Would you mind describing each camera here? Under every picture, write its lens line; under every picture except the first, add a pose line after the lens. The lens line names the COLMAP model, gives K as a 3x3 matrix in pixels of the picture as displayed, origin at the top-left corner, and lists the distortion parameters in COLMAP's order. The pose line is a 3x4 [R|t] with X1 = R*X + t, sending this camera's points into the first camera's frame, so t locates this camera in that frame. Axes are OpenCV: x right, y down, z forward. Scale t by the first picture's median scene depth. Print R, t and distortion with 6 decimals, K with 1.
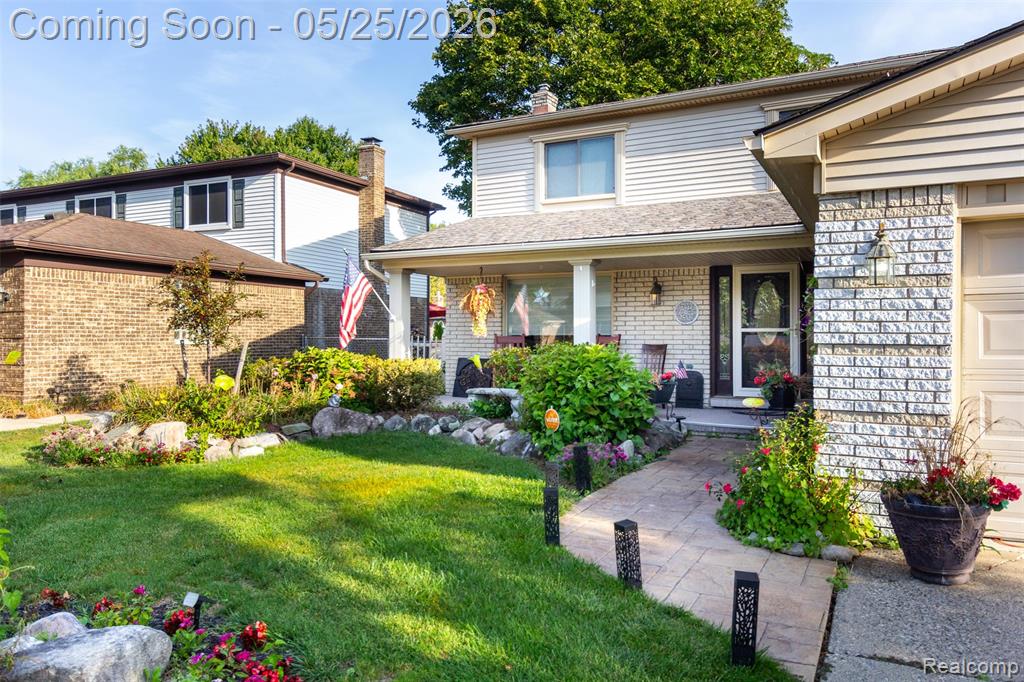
lens RADIAL K [[726.8, 0, 512.8], [0, 726.8, 338.3], [0, 0, 1]] dist [-0.002390, -0.000081]
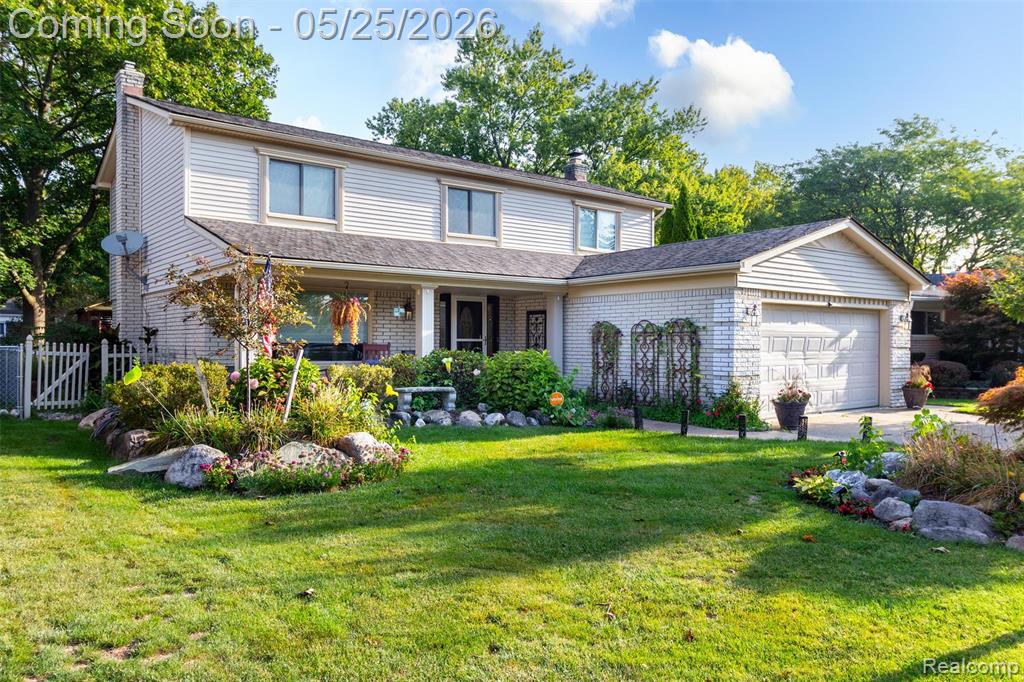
lens RADIAL K [[726.8, 0, 513.5], [0, 726.8, 341.0], [0, 0, 1]] dist [-0.002390, -0.000081]
pose [[0.399792, 0.000957, 0.916605, -0.808163], [0.000240, 0.999999, -0.001149, -0.006780], [-0.916606, 0.000680, 0.399792, 0.284134]]
